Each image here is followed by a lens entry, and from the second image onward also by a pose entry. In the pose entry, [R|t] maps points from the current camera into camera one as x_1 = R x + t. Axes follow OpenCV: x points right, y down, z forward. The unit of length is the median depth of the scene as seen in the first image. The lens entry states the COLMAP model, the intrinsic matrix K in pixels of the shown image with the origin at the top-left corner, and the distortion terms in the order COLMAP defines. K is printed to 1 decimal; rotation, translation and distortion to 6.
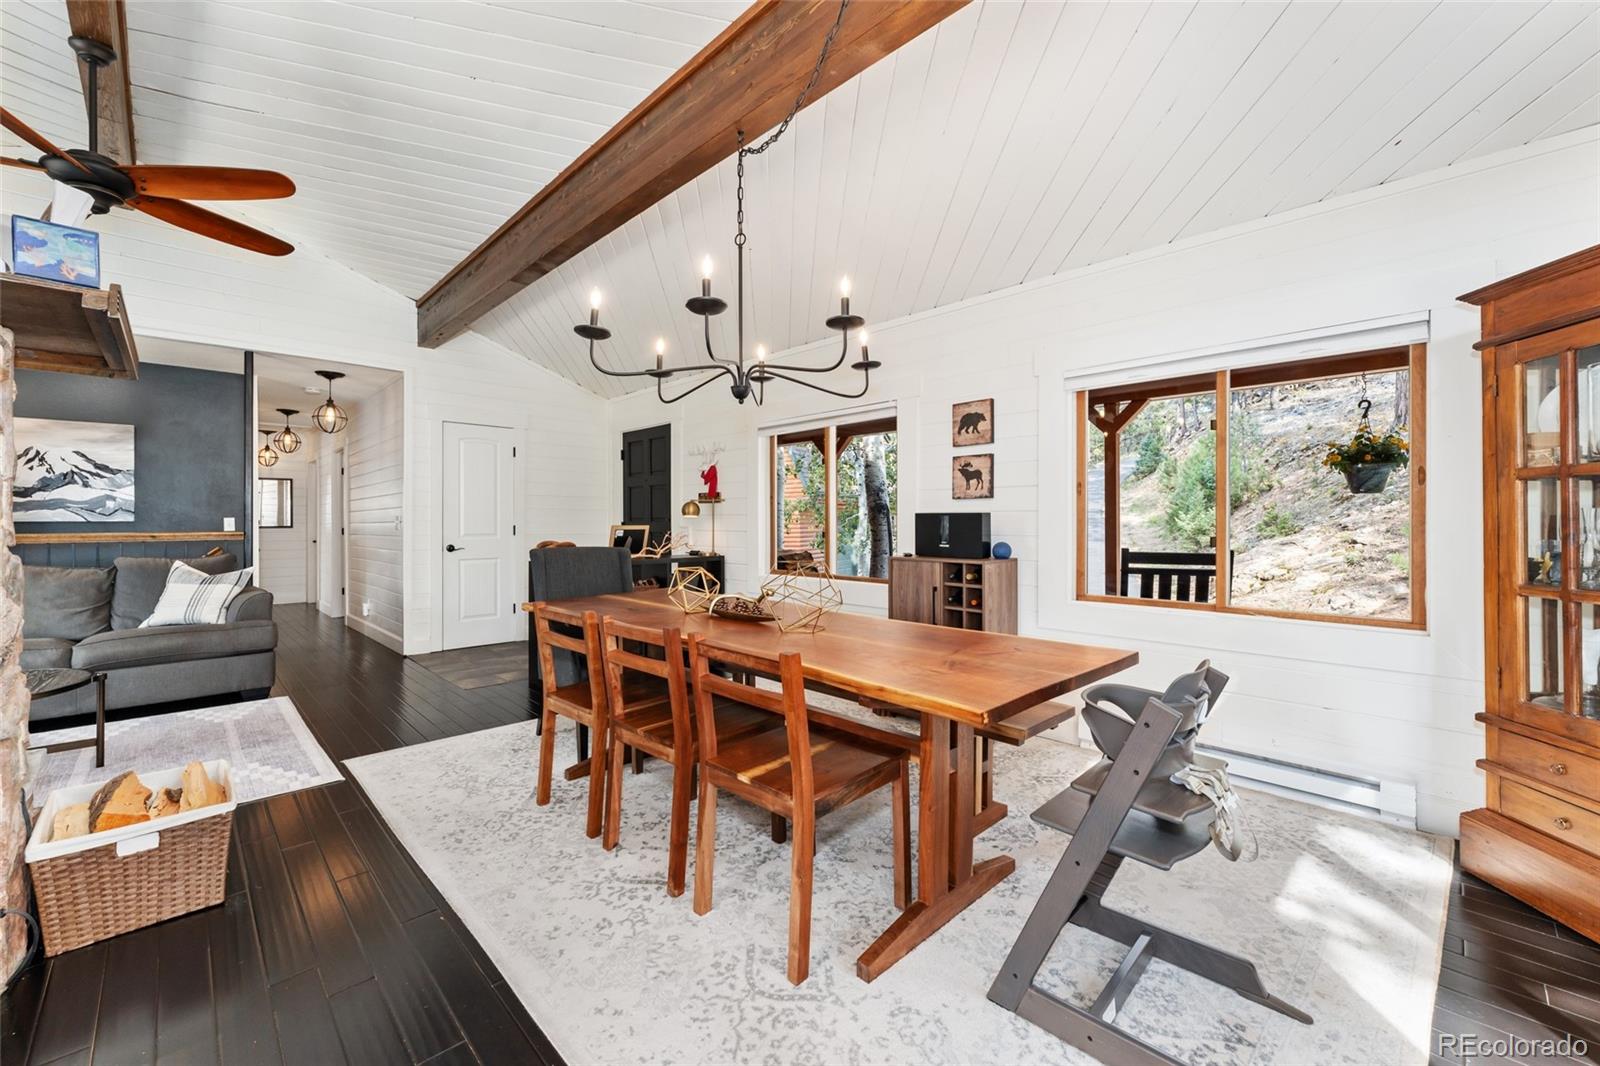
lens RADIAL K [[640.8, 0, 806.8], [0, 640.8, 521.5], [0, 0, 1]] dist [-0.000991, 0.000983]
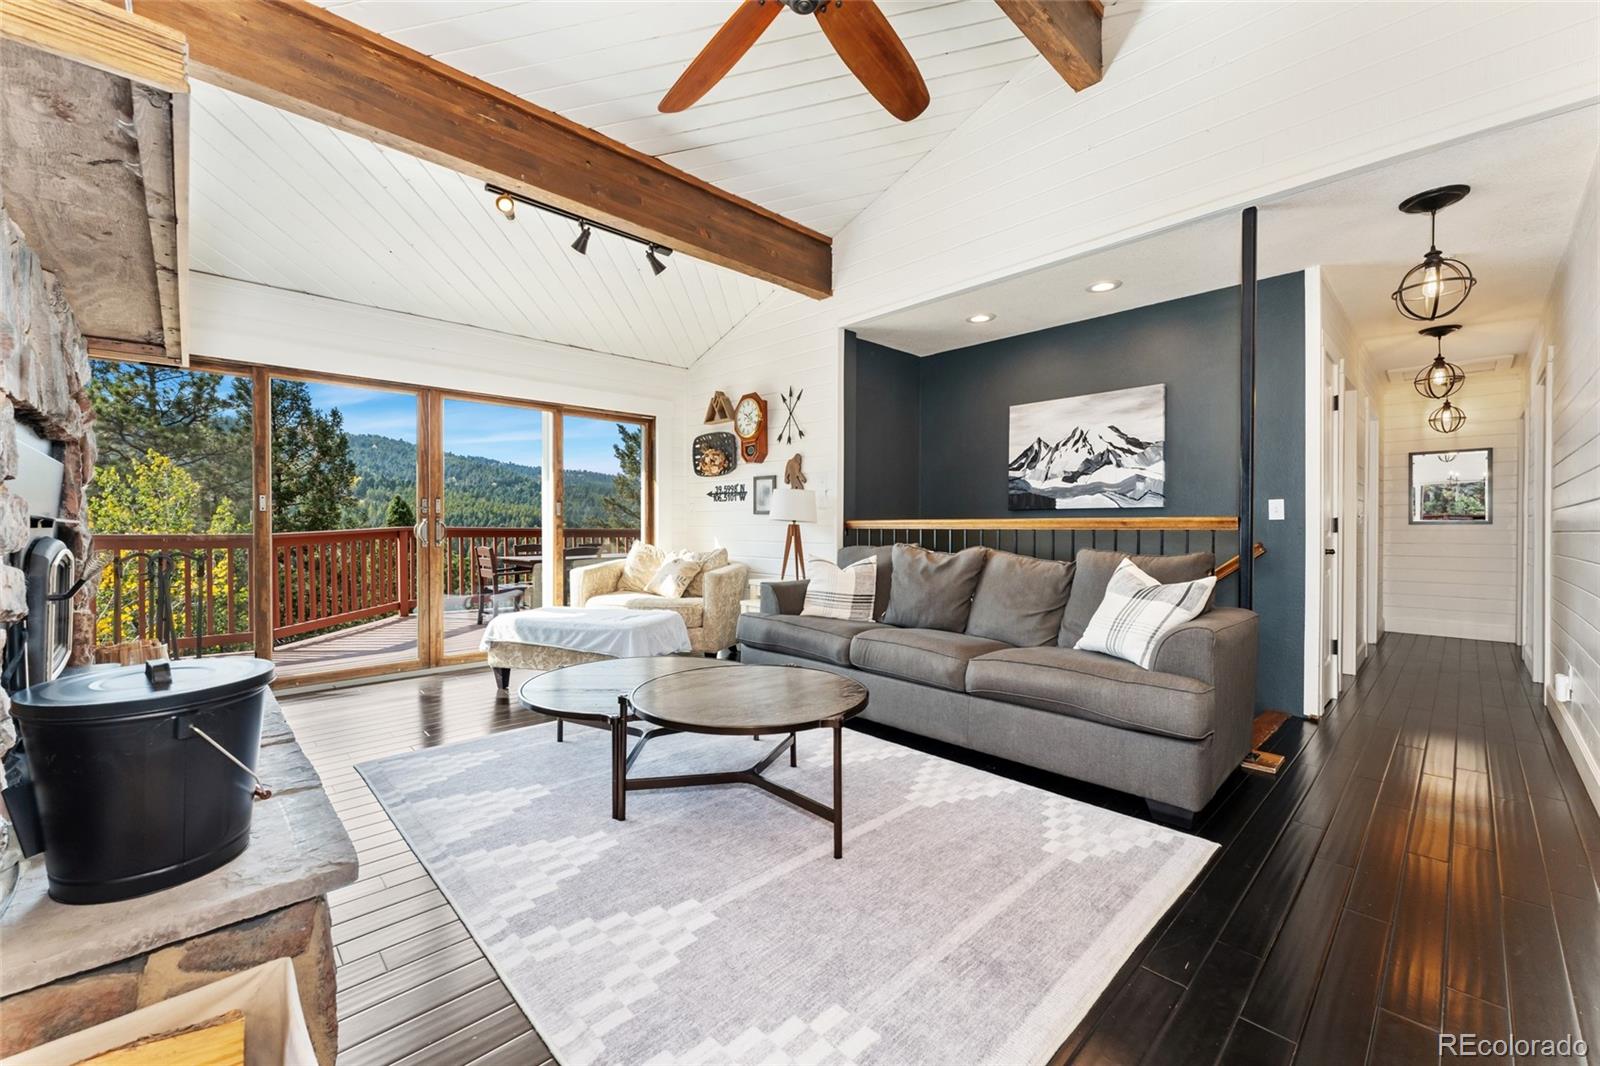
lens RADIAL K [[640.8, 0, 780.7], [0, 640.8, 528.2], [0, 0, 1]] dist [-0.000991, 0.000983]
pose [[-0.030960, 0.006521, -0.999499, -0.323937], [-0.005468, 0.999963, 0.006693, 0.028846], [0.999506, 0.005673, -0.030923, 0.706893]]
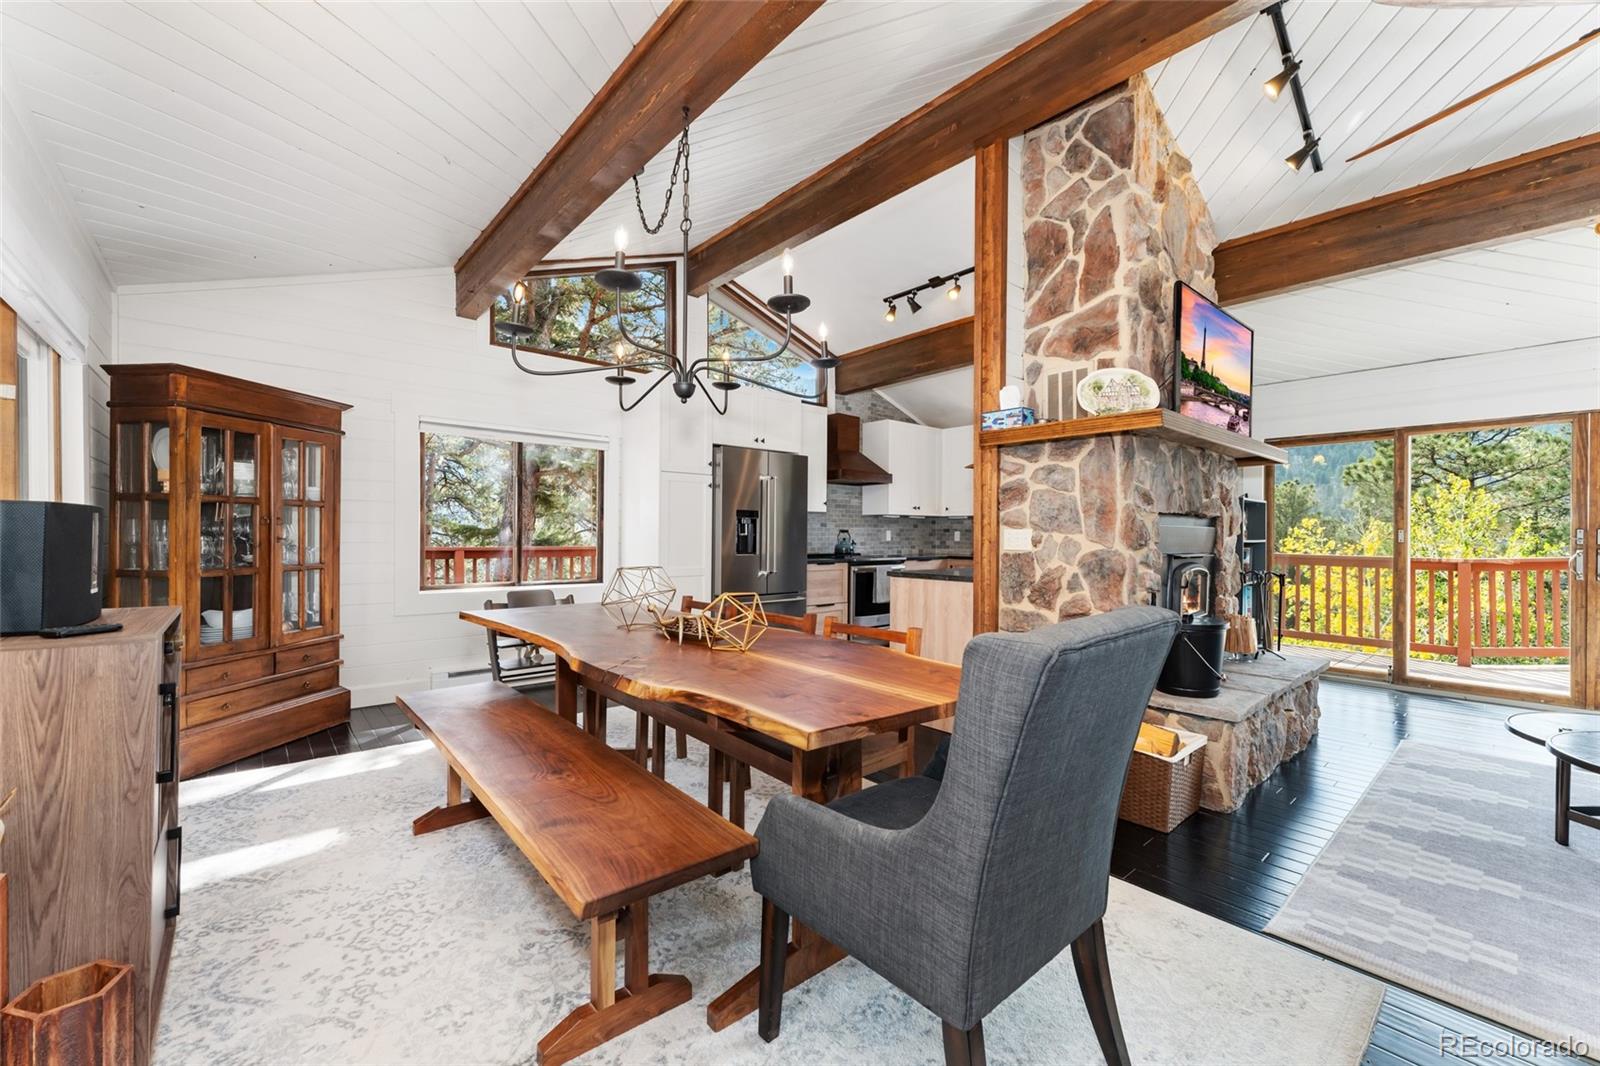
lens RADIAL K [[640.8, 0, 799.8], [0, 640.8, 535.7], [0, 0, 1]] dist [-0.000991, 0.000983]
pose [[-0.997566, -0.004780, 0.069560, -0.203499], [-0.004452, 0.999978, 0.004879, -0.001390], [-0.069582, 0.004557, -0.997566, 1.198811]]
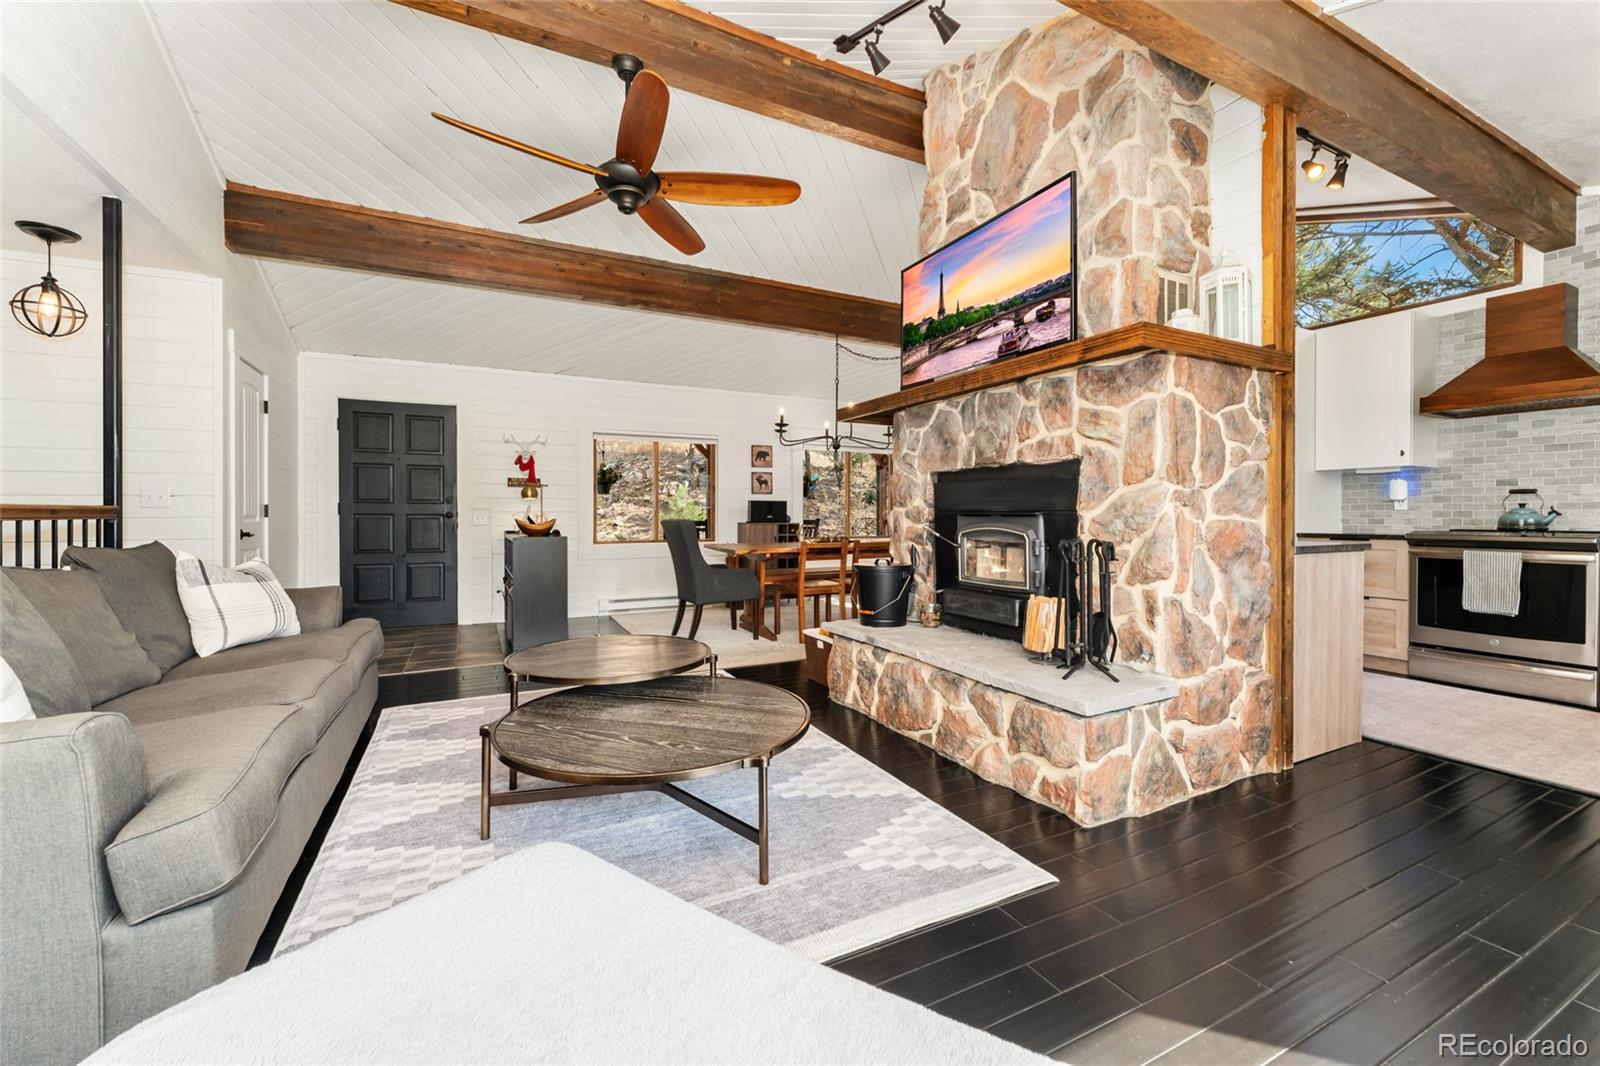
lens RADIAL K [[640.8, 0, 798.7], [0, 640.8, 520.3], [0, 0, 1]] dist [-0.000991, 0.000983]
pose [[0.304235, -0.006480, 0.952575, -1.495104], [0.001710, 0.999979, 0.006256, 0.031279], [-0.952595, -0.000274, 0.304240, 0.261723]]
